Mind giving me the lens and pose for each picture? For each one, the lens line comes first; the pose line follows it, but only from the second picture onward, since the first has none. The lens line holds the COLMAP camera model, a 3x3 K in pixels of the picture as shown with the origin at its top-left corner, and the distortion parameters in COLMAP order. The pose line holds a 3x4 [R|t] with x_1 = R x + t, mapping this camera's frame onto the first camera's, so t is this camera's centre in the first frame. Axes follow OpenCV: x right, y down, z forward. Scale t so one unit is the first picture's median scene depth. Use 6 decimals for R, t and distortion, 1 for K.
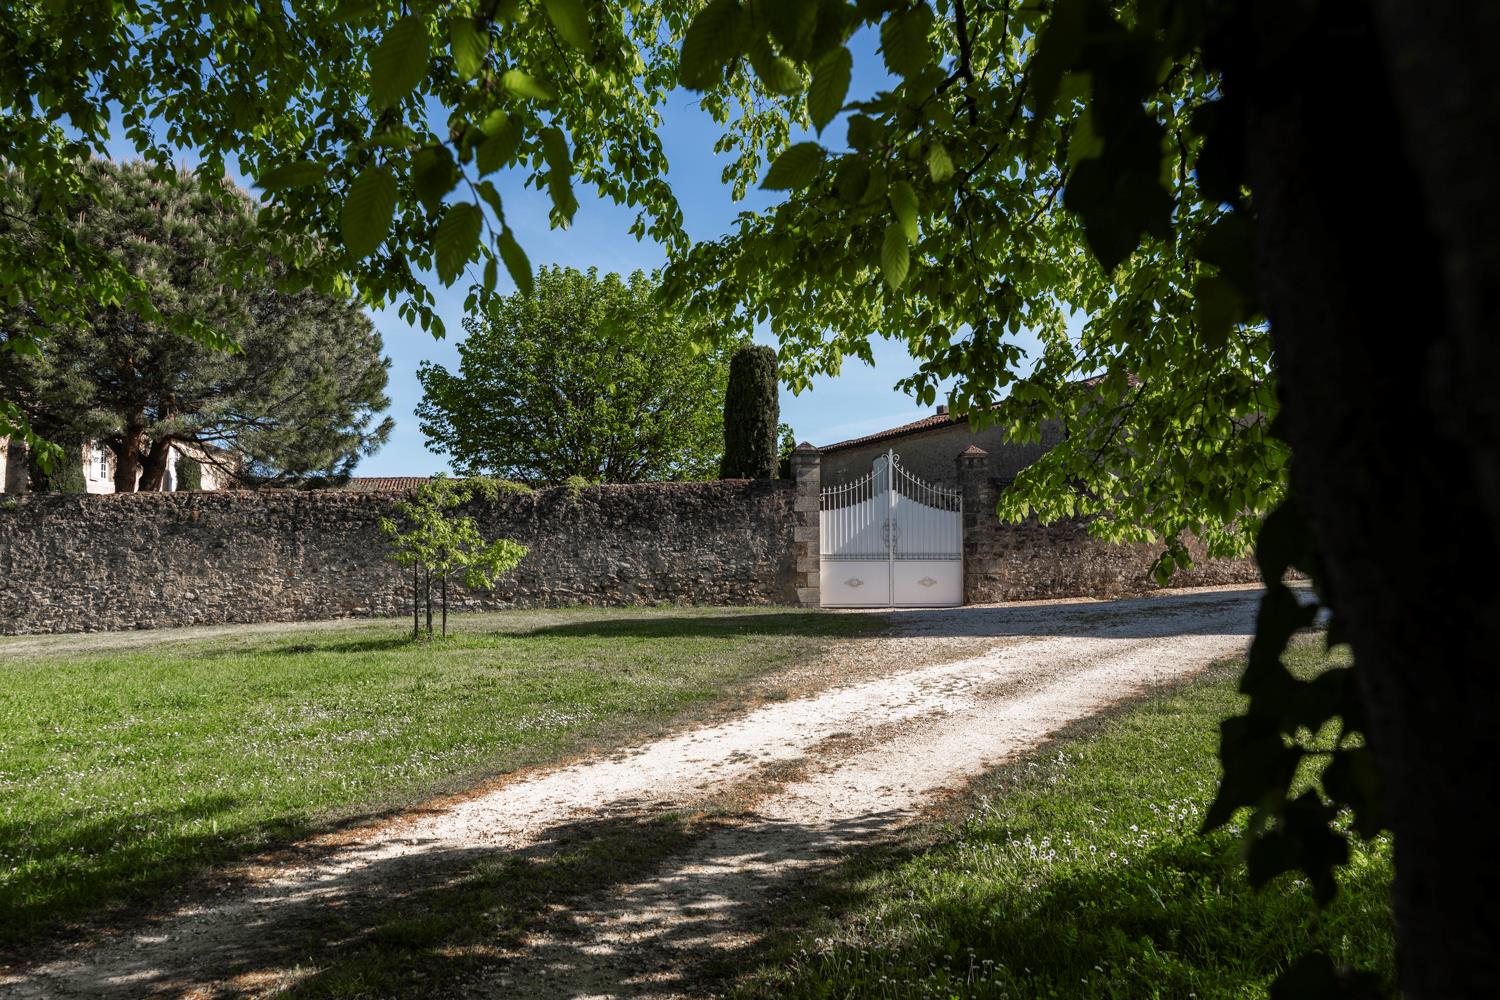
lens RADIAL K [[1286.7, 0, 749.6], [0, 1286.7, 548.1], [0, 0, 1]] dist [-0.001502, -0.003884]
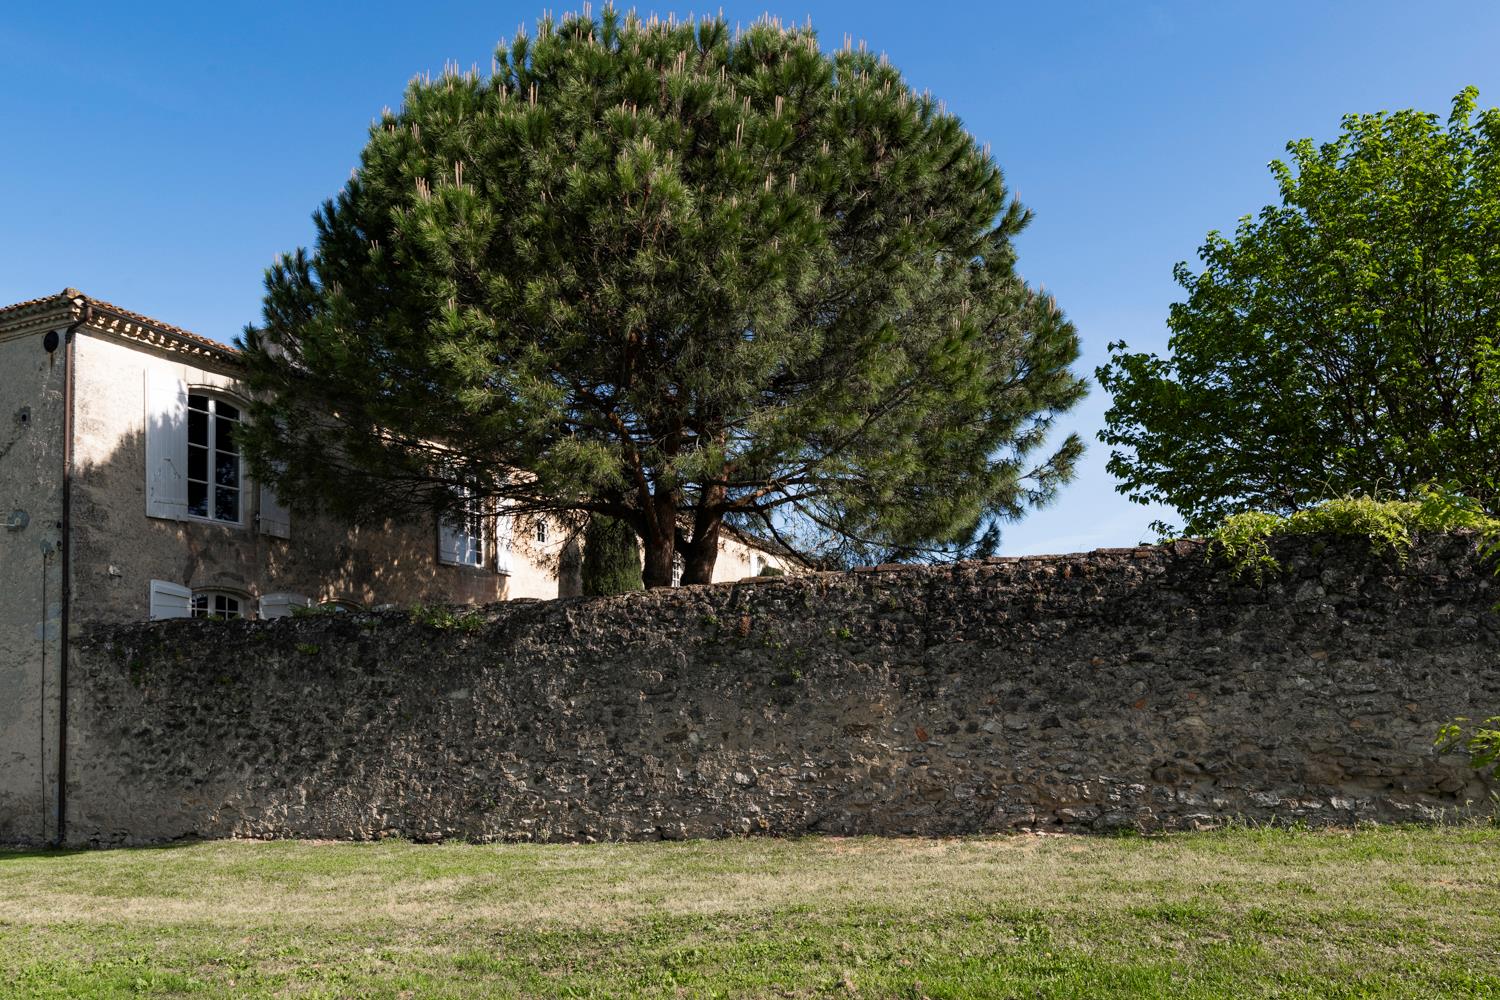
lens RADIAL K [[1286.7, 0, 749.6], [0, 1286.7, 548.1], [0, 0, 1]] dist [-0.001502, -0.003884]
pose [[0.900132, -0.073939, -0.429296, -0.198761], [0.036117, 0.994764, -0.095602, -0.006365], [0.434117, 0.070550, 0.898090, 0.520790]]
